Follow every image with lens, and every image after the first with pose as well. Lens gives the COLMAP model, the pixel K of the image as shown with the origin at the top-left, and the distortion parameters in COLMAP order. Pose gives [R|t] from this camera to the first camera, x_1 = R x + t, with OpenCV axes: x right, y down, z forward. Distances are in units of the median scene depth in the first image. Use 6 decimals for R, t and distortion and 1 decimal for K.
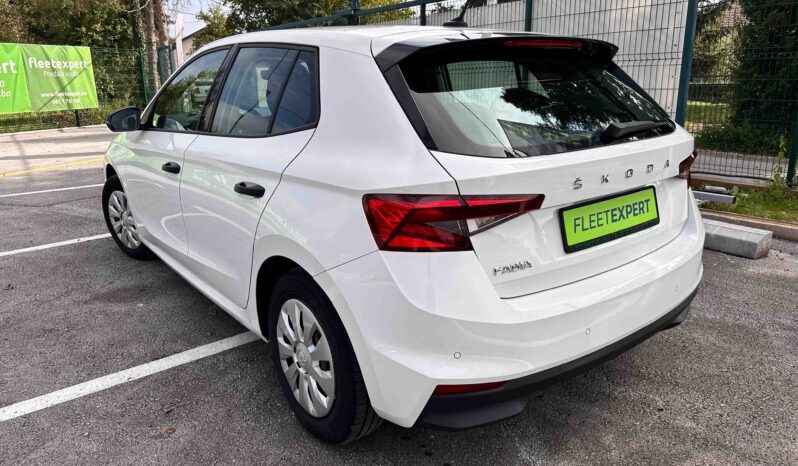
lens RADIAL K [[569.6, 0, 393.2], [0, 569.6, 236.2], [0, 0, 1]] dist [0.042470, -0.007062]
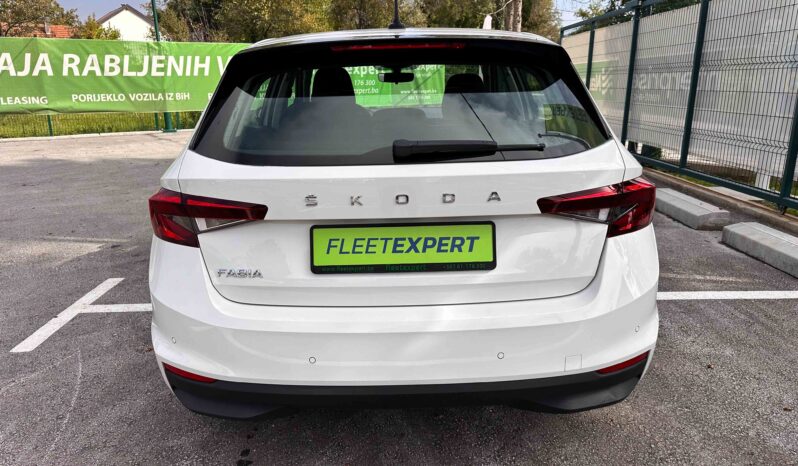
lens RADIAL K [[569.6, 0, 396.8], [0, 569.6, 234.3], [0, 0, 1]] dist [0.042470, -0.007062]
pose [[0.782958, 0.164271, -0.599994, 0.897757], [-0.162412, 0.985032, 0.057751, -0.102310], [0.600499, 0.052229, 0.797918, 0.308299]]
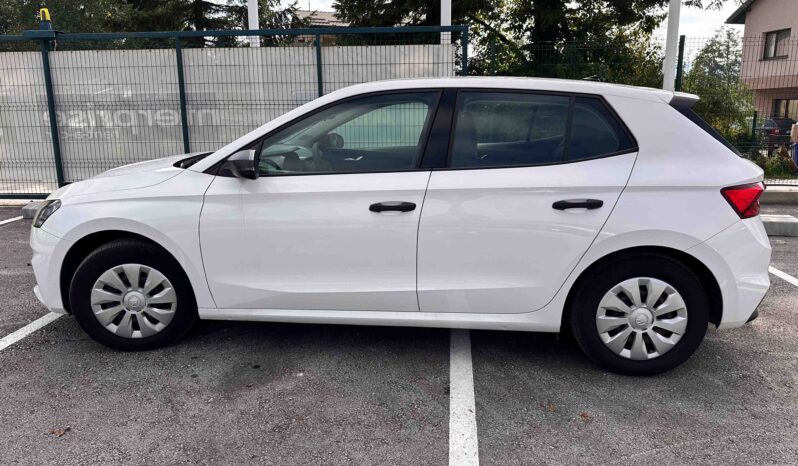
lens RADIAL K [[569.6, 0, 394.0], [0, 569.6, 230.8], [0, 0, 1]] dist [0.042470, -0.007062]
pose [[0.667474, -0.144561, 0.730466, -1.431131], [0.191163, 0.981364, 0.019535, -0.125271], [-0.719677, 0.126599, 0.682670, 0.431284]]
